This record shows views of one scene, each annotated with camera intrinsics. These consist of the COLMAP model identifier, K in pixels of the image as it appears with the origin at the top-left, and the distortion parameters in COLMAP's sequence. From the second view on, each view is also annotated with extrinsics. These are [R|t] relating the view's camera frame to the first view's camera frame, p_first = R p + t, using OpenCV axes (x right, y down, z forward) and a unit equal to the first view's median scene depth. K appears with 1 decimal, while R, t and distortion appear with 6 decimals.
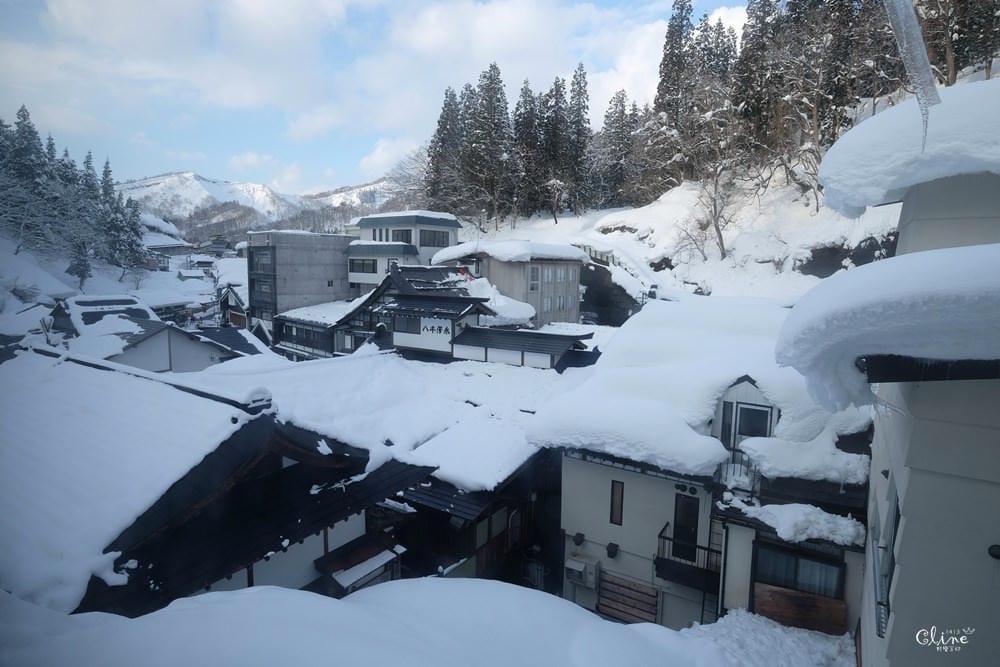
lens RADIAL K [[551.2, 0, 498.4], [0, 551.2, 331.3], [0, 0, 1]] dist [0.001596, -0.000543]
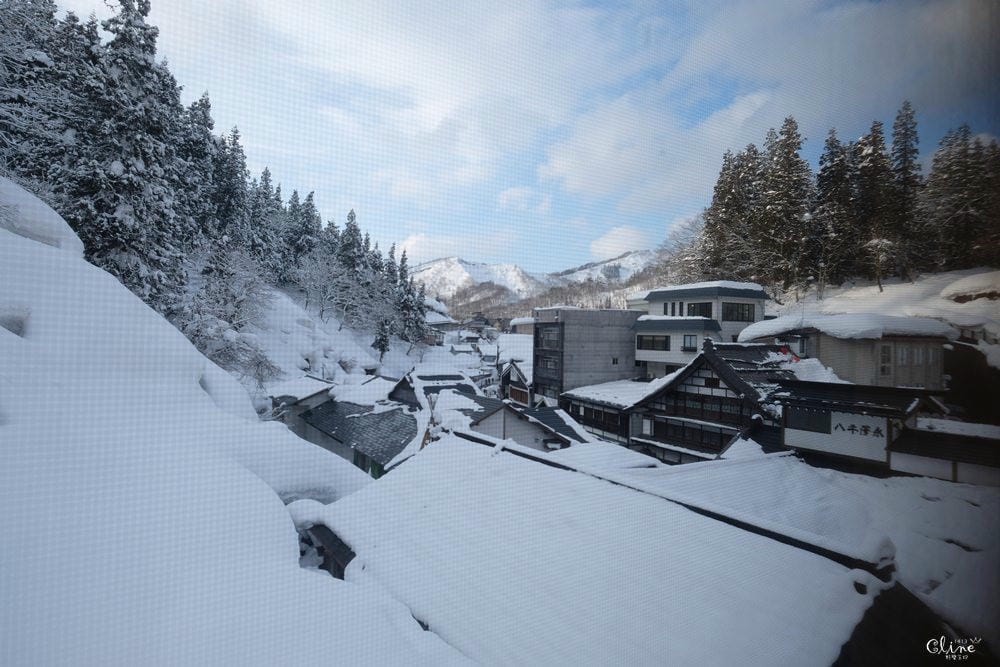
lens RADIAL K [[572.0, 0, 500.8], [0, 572.0, 334.2], [0, 0, 1]] dist [-0.001915, -0.000276]
pose [[0.918646, -0.000287, -0.395082, -0.097984], [-0.051162, 0.991493, -0.119682, -0.005358], [0.391755, 0.130159, 0.910816, 0.029581]]
